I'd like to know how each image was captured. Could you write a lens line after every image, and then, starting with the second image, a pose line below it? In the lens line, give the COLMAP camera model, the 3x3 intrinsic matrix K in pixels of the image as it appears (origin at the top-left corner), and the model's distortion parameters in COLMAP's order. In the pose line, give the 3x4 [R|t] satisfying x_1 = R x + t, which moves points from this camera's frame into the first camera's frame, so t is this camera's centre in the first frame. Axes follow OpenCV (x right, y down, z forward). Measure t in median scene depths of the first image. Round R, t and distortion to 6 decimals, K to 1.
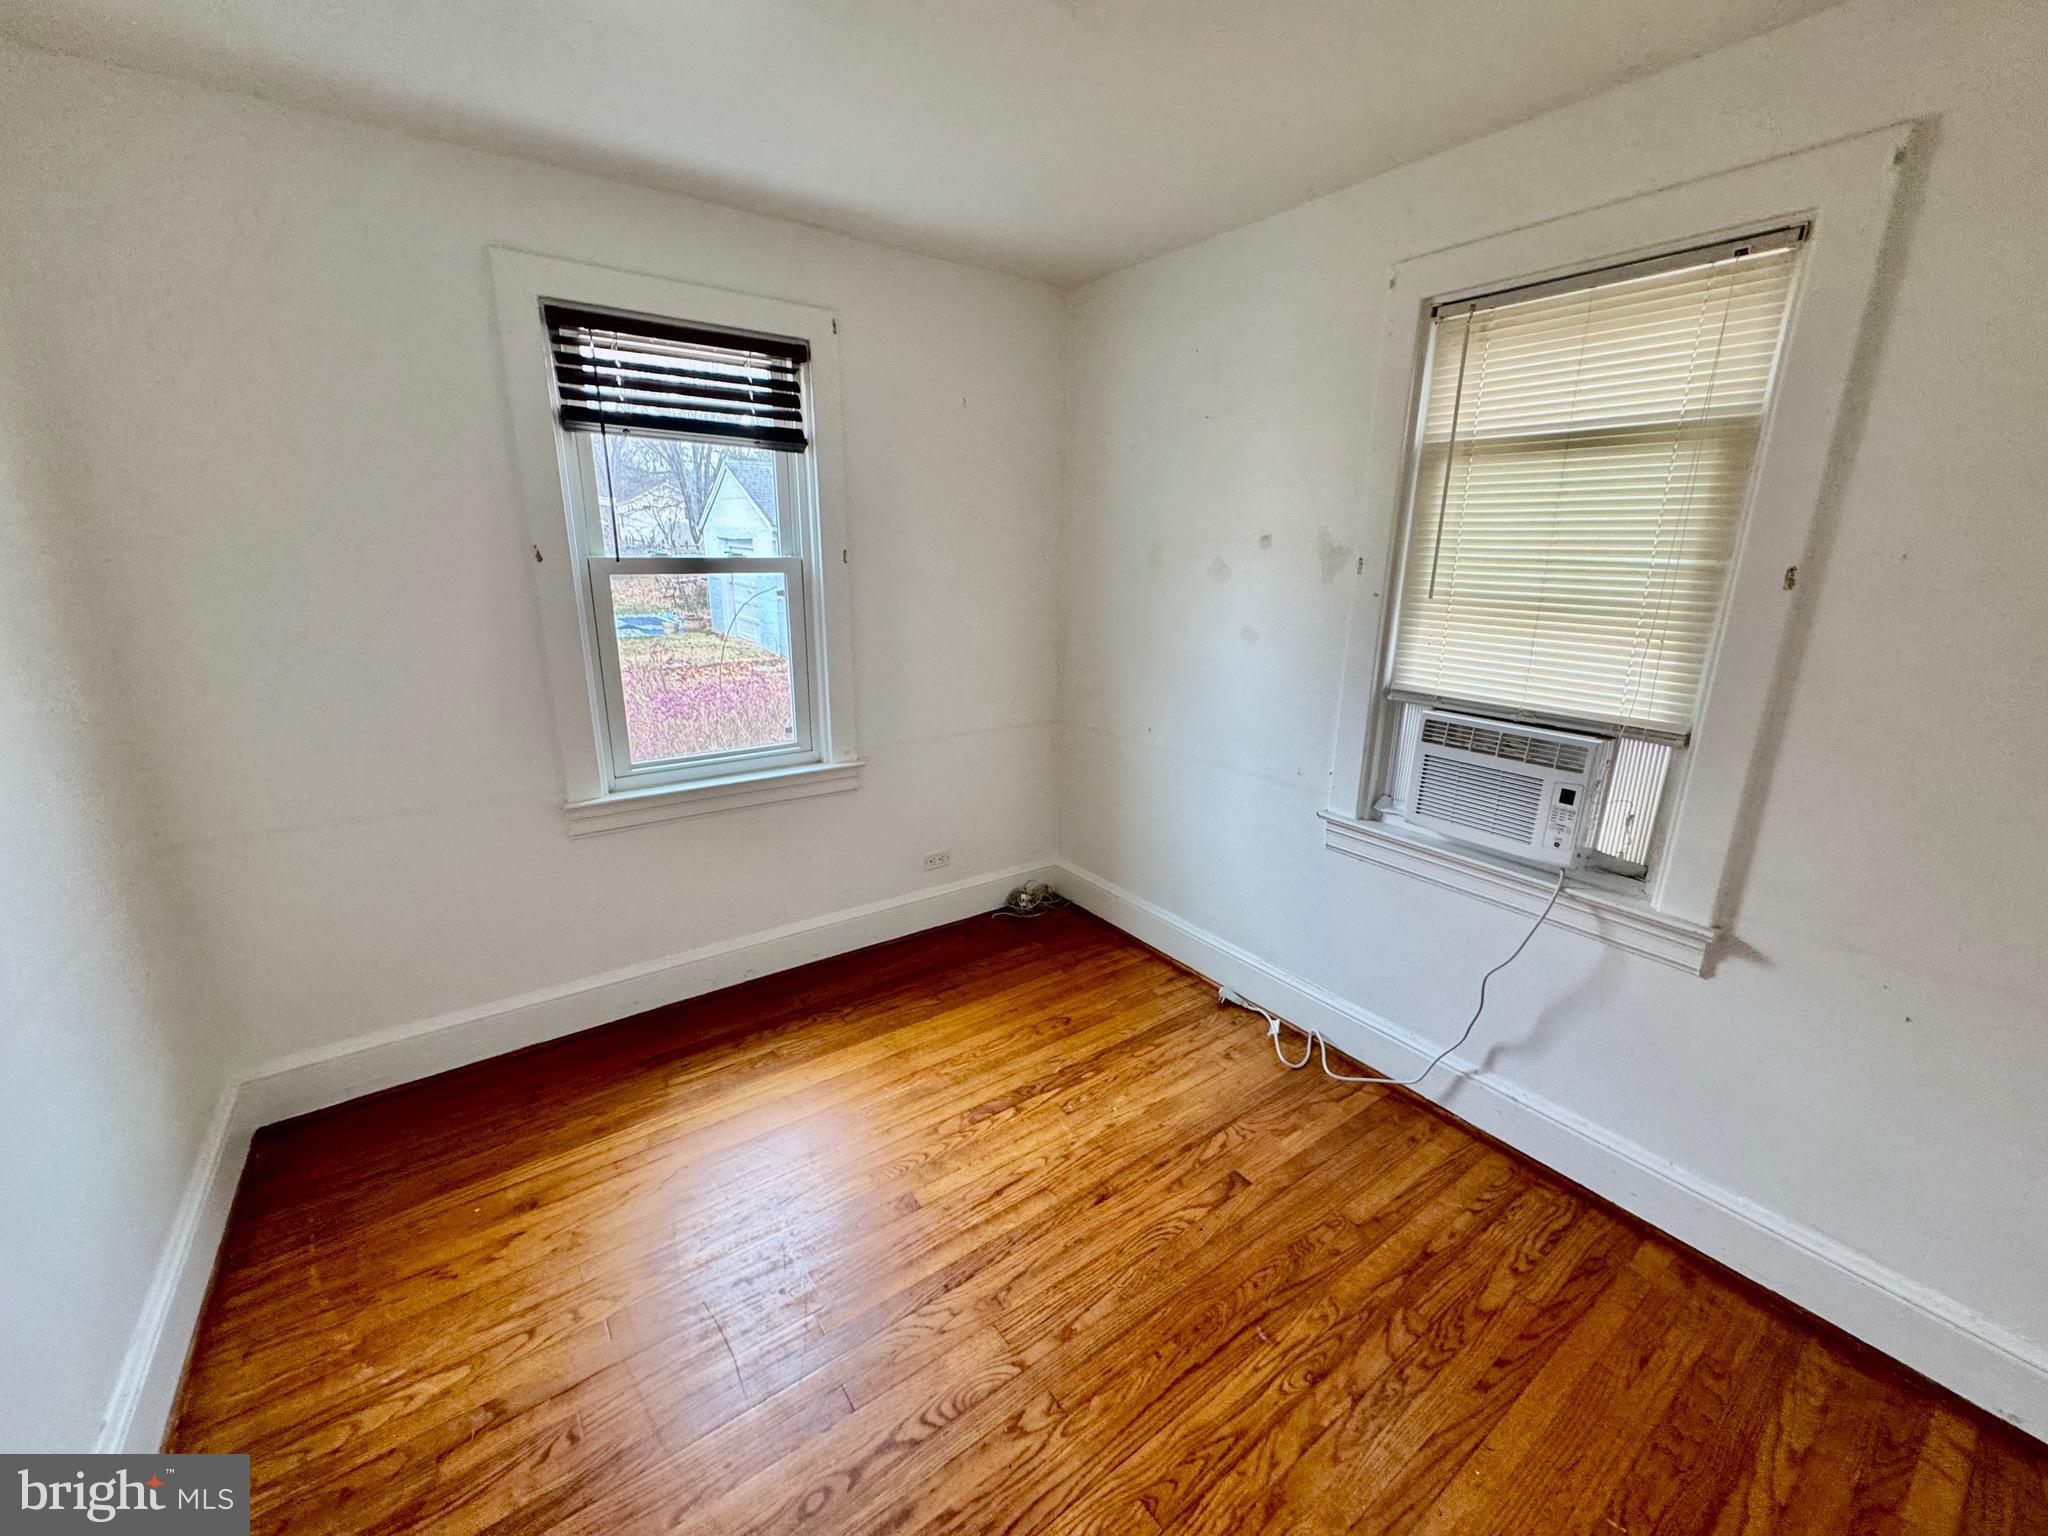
lens RADIAL K [[817.0, 0, 1020.8], [0, 817.0, 765.7], [0, 0, 1]] dist [-0.002247, 0.000391]
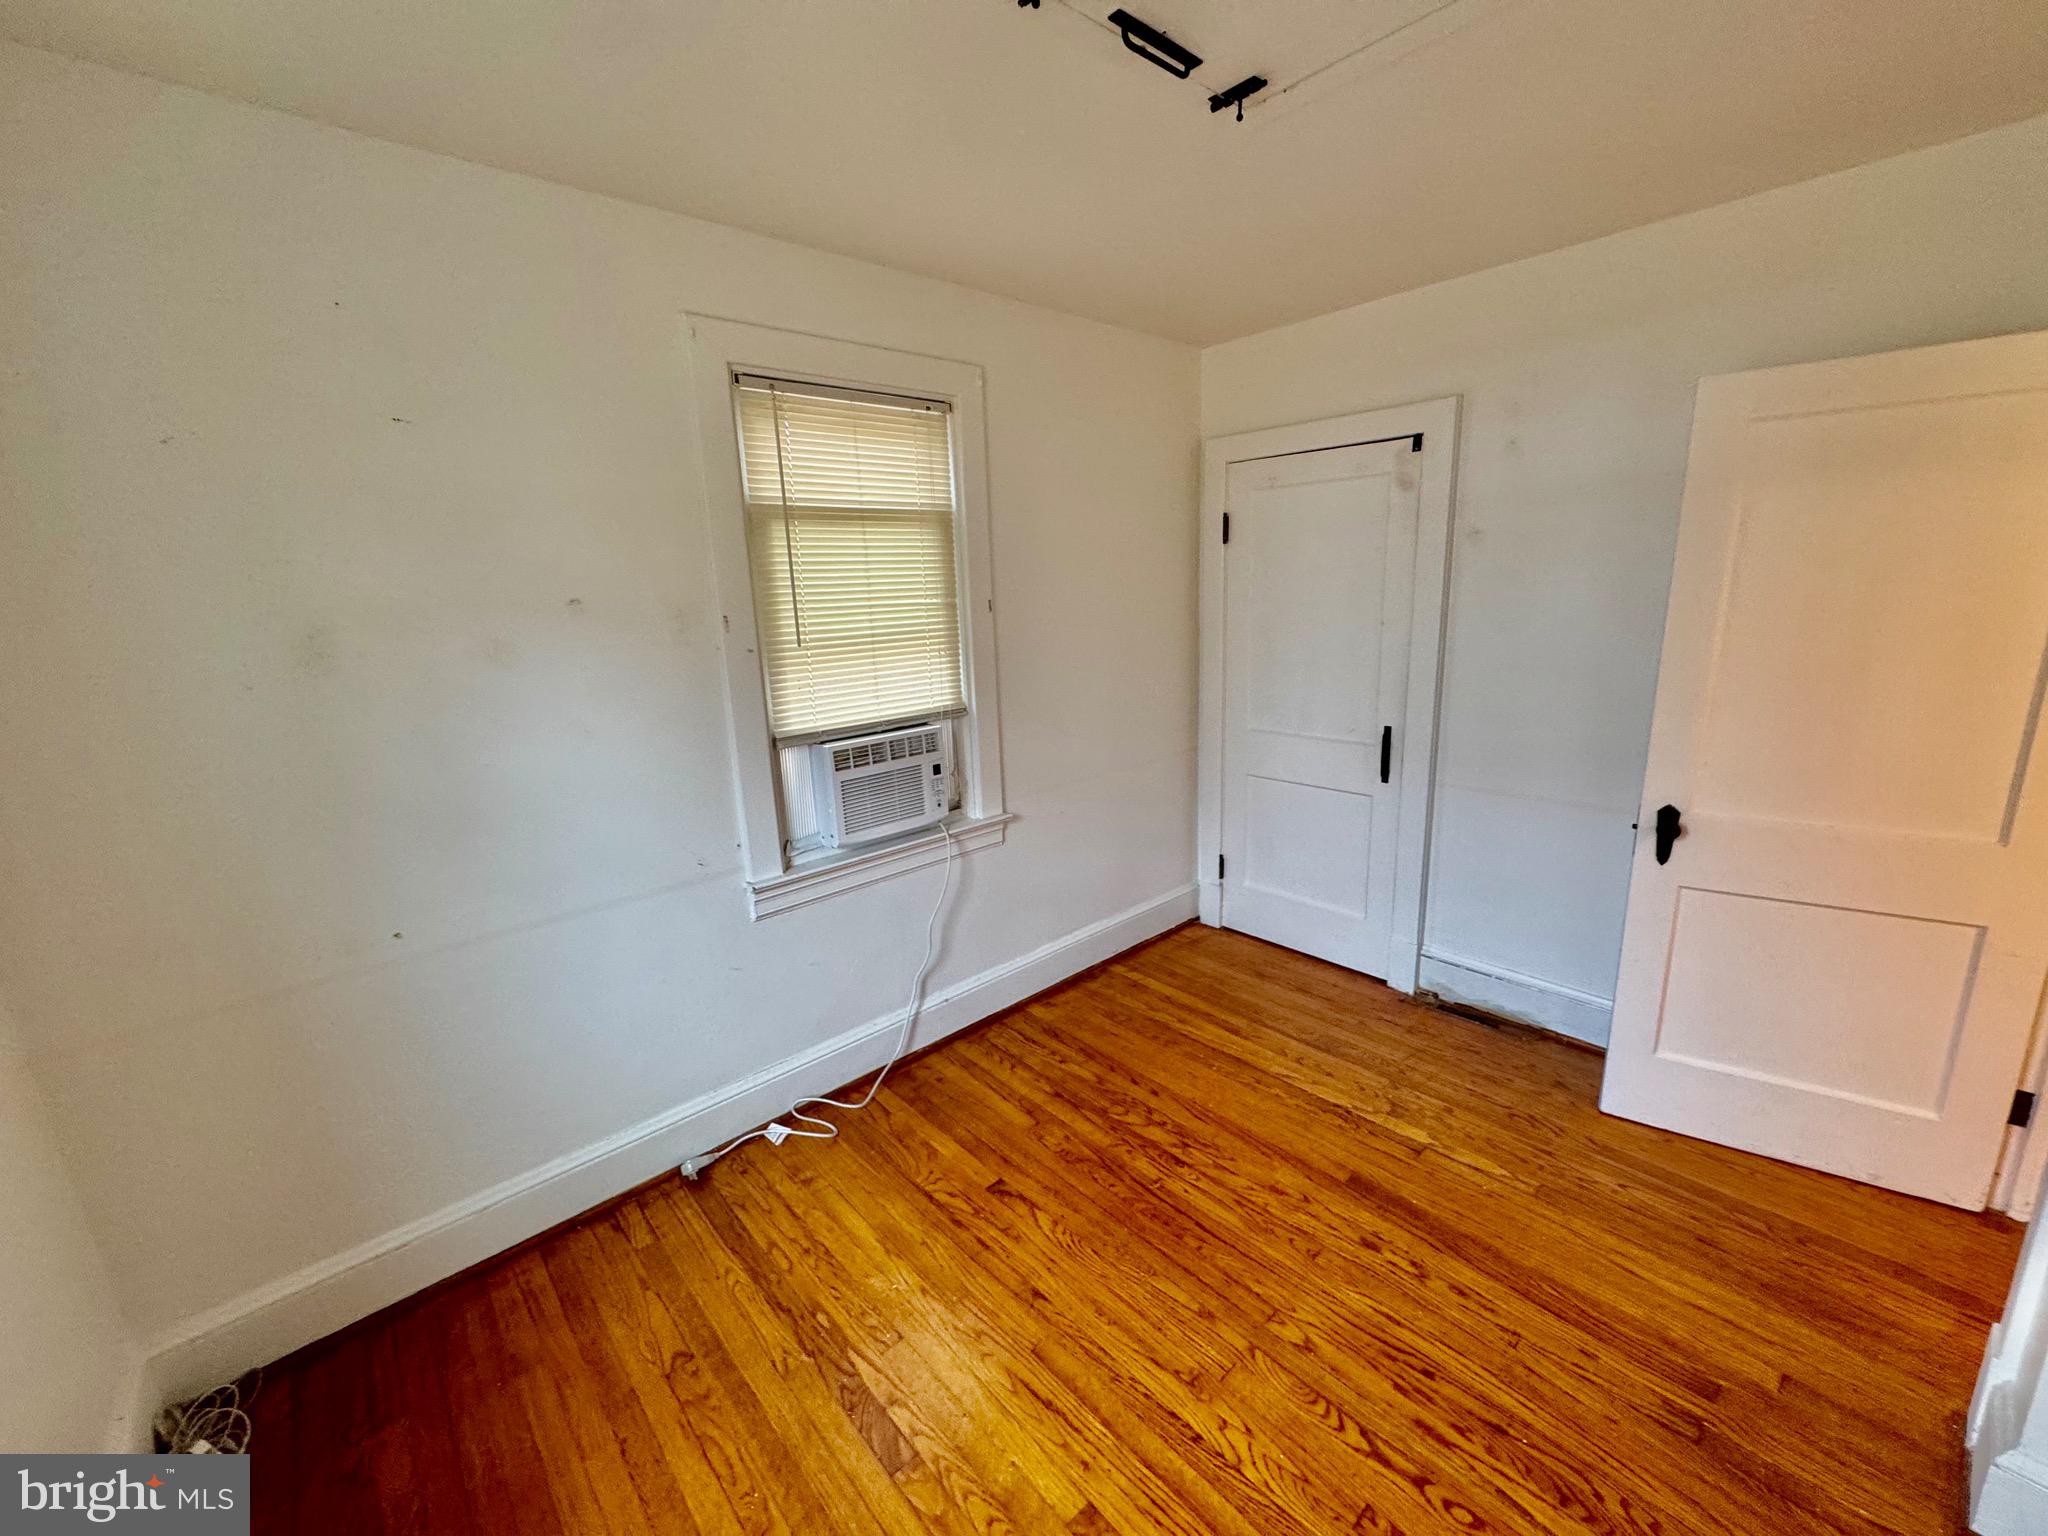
lens RADIAL K [[817.0, 0, 1026.0], [0, 817.0, 766.0], [0, 0, 1]] dist [-0.002247, 0.000391]
pose [[-0.112029, -0.229452, 0.966851, -0.670078], [0.296287, 0.921007, 0.252903, -0.265957], [-0.948506, 0.314798, -0.035196, 0.874619]]
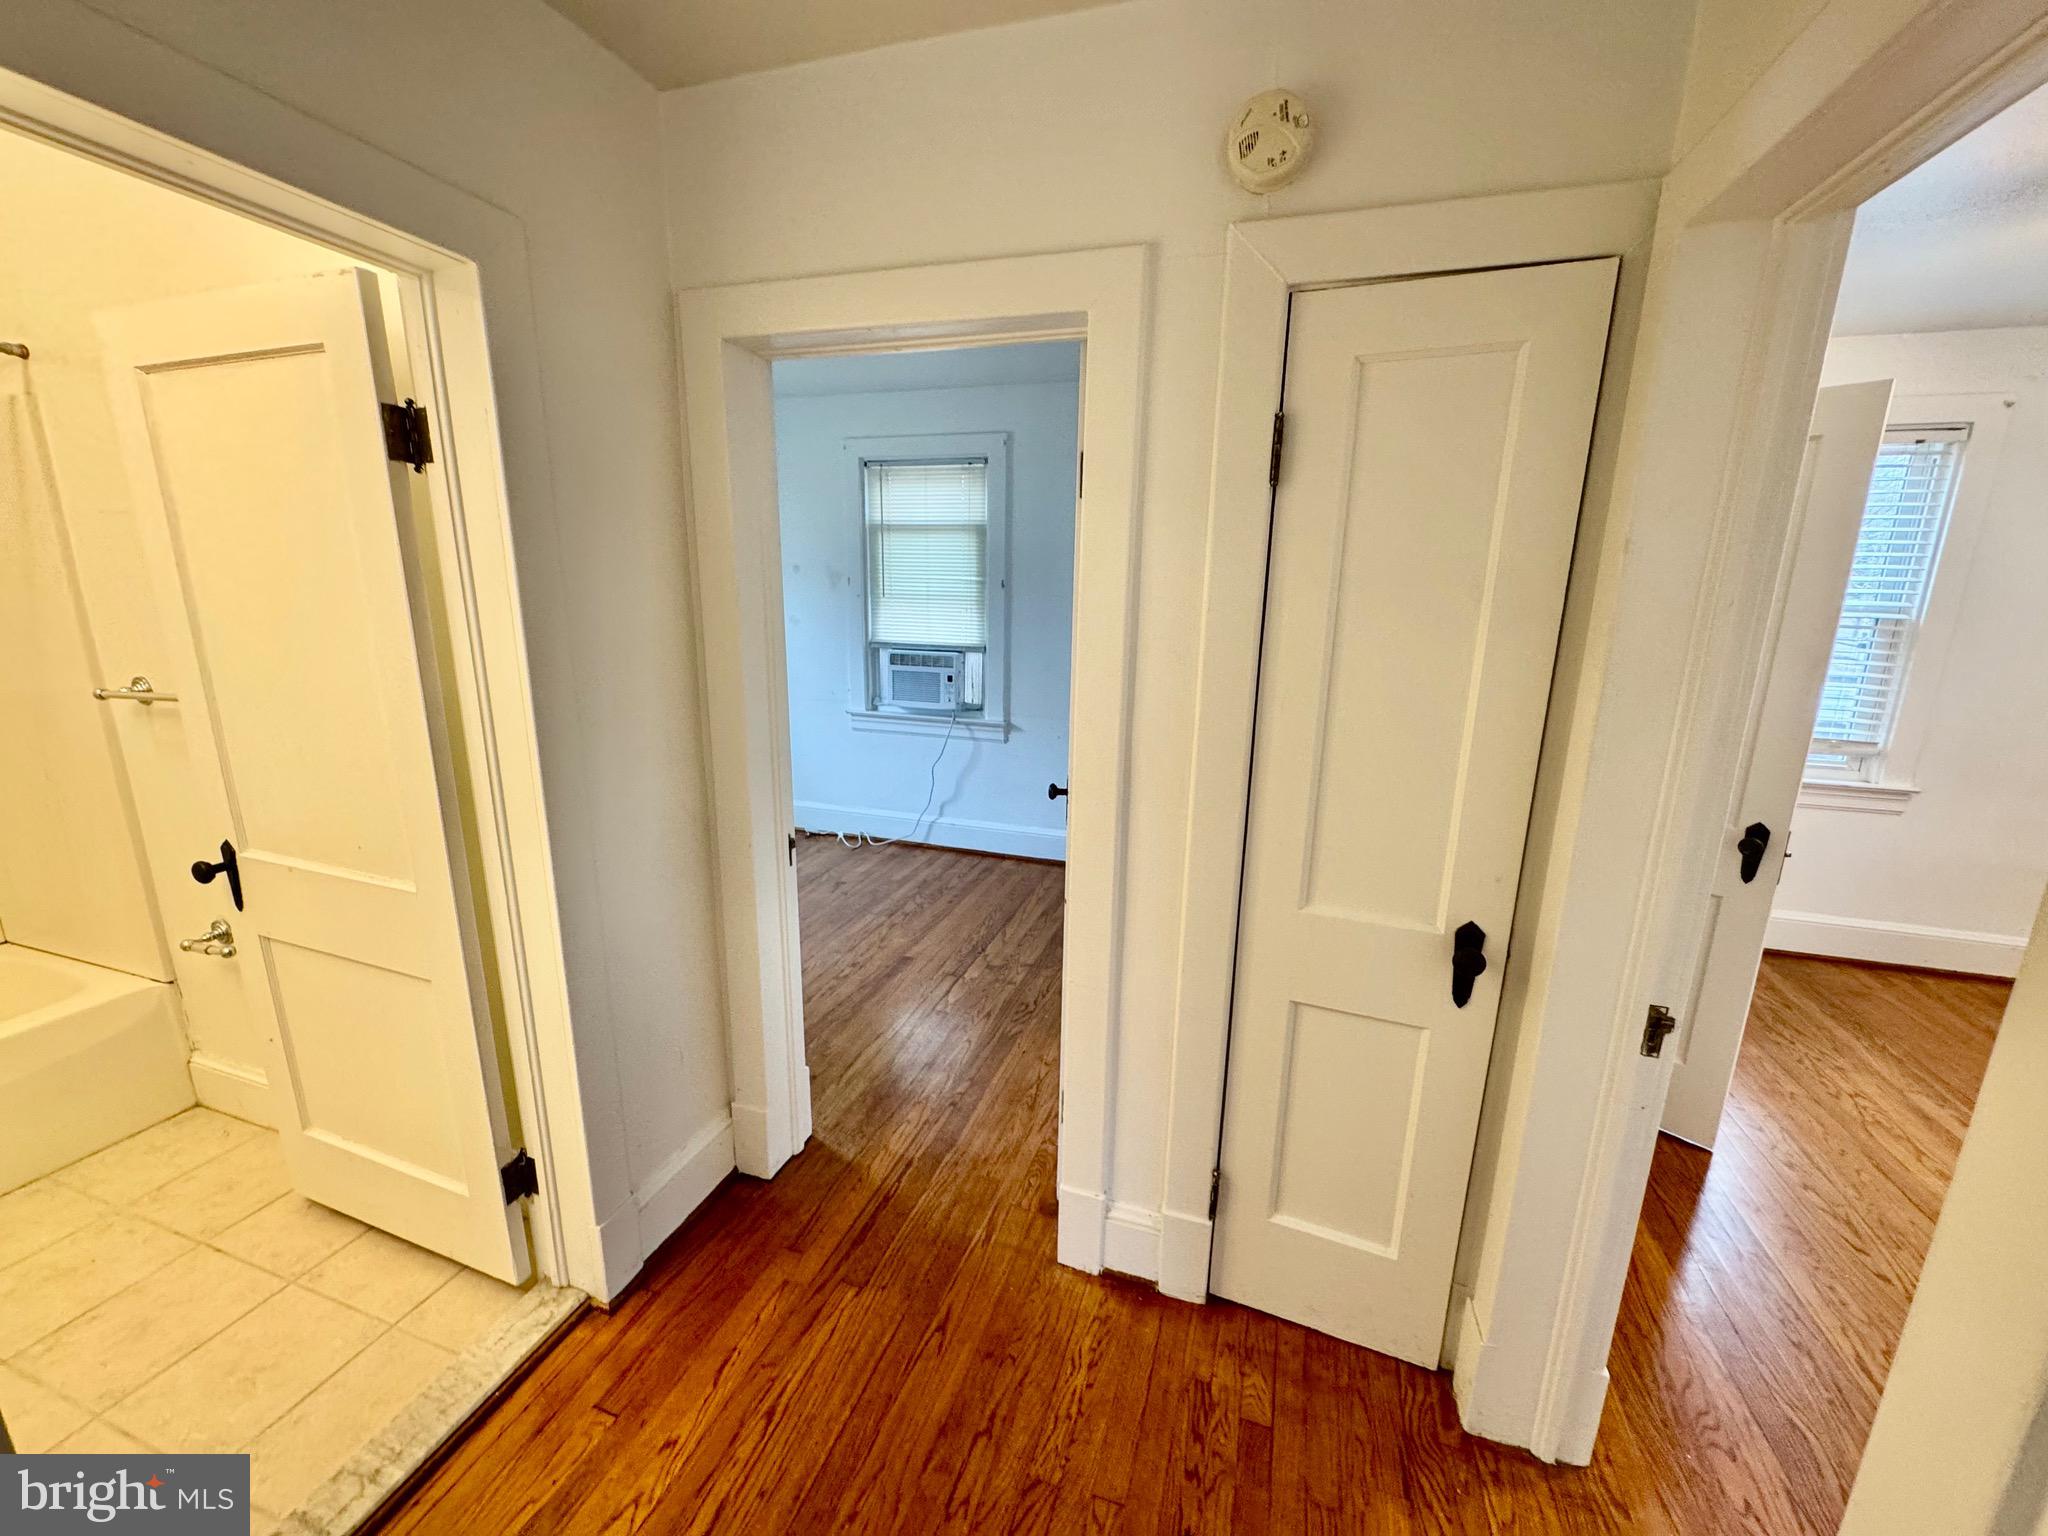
lens RADIAL K [[817.0, 0, 1025.7], [0, 817.0, 768.4], [0, 0, 1]] dist [-0.002247, 0.000391]
pose [[0.806781, -0.132063, 0.575902, -0.518077], [0.146598, 0.988964, 0.021415, 0.264787], [-0.572375, 0.067149, 0.817238, -0.985143]]
